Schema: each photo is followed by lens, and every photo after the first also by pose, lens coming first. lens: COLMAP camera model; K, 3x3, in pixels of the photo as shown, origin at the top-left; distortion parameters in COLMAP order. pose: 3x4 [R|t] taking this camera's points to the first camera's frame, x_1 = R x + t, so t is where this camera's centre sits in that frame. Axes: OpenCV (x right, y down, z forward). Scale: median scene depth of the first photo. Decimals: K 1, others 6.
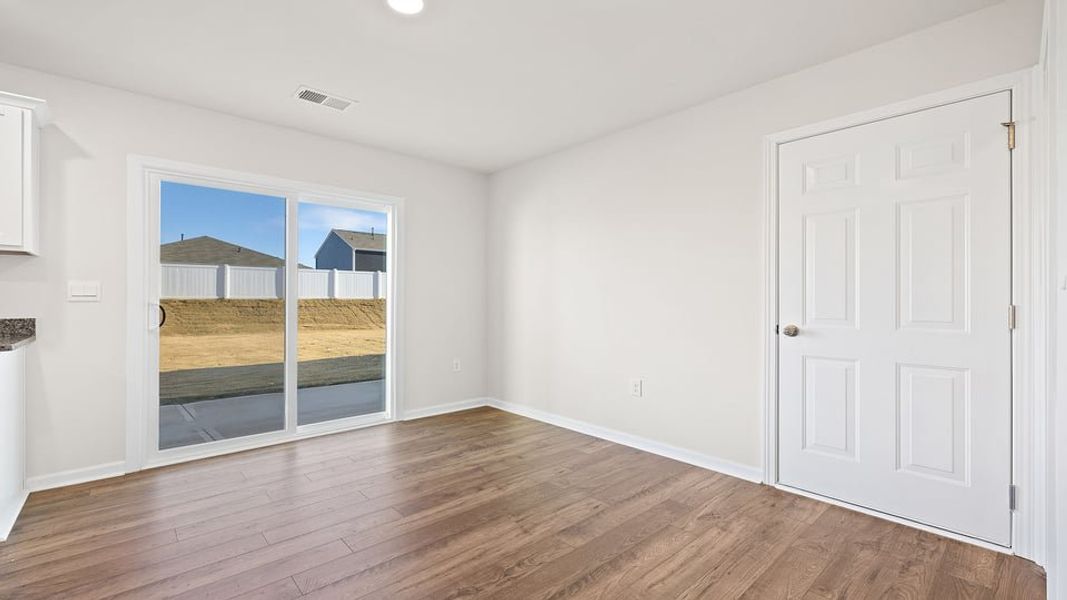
lens RADIAL K [[449.0, 0, 528.9], [0, 449.0, 300.0], [0, 0, 1]] dist [0.001465, 0.000425]
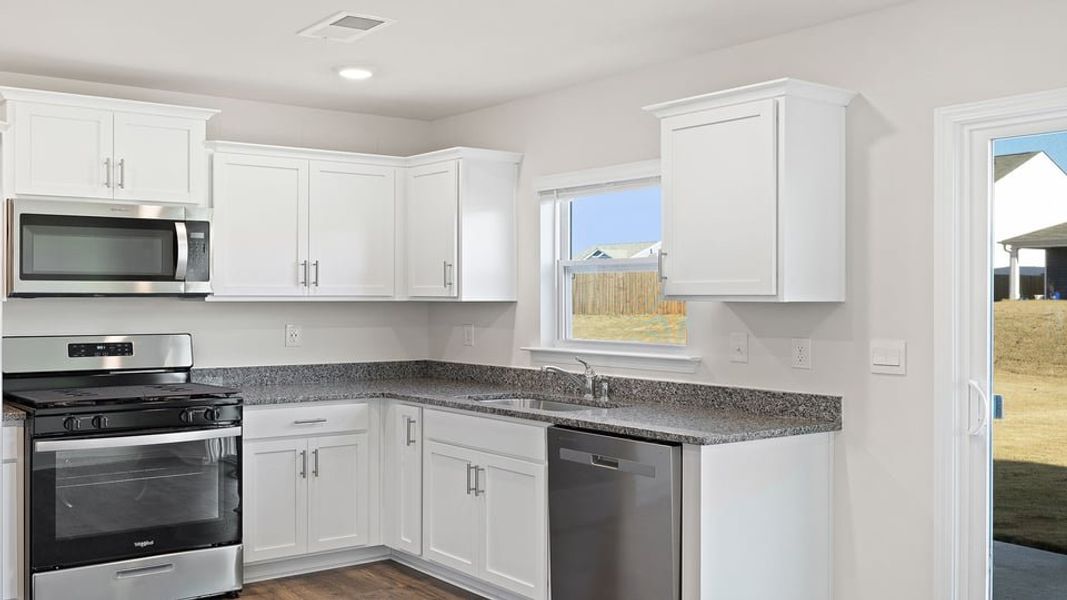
lens RADIAL K [[1056.6, 0, 533.5], [0, 1056.6, 300.0], [0, 0, 1]] dist [-0.001963, 0.001045]
pose [[-0.091035, 0.003955, -0.995840, 0.462286], [0.000069, 0.999992, 0.003965, -0.102801], [0.995848, 0.000293, -0.091035, 0.667840]]
